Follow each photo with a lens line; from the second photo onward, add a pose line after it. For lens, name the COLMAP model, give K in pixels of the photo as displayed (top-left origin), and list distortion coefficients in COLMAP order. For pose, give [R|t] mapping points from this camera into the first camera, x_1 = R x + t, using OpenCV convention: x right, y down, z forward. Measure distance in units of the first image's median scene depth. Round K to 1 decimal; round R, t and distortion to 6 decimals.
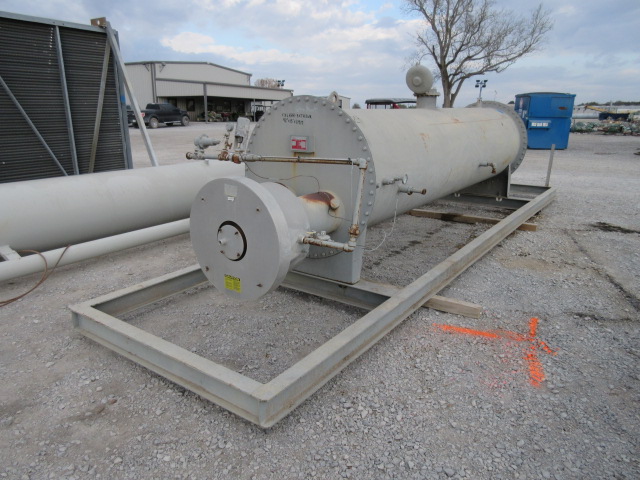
lens RADIAL K [[468.1, 0, 321.2], [0, 468.1, 239.6], [0, 0, 1]] dist [0.002601, -0.006184]
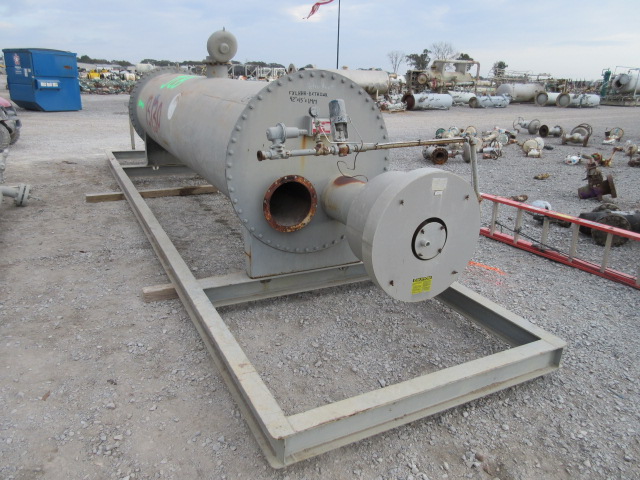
lens RADIAL K [[468.1, 0, 322.7], [0, 468.1, 239.9], [0, 0, 1]] dist [0.002601, -0.006184]
pose [[0.463550, -0.276382, 0.841863, -0.432400], [0.202994, 0.957965, 0.202725, -0.091503], [-0.862505, 0.076920, 0.500169, 0.294834]]
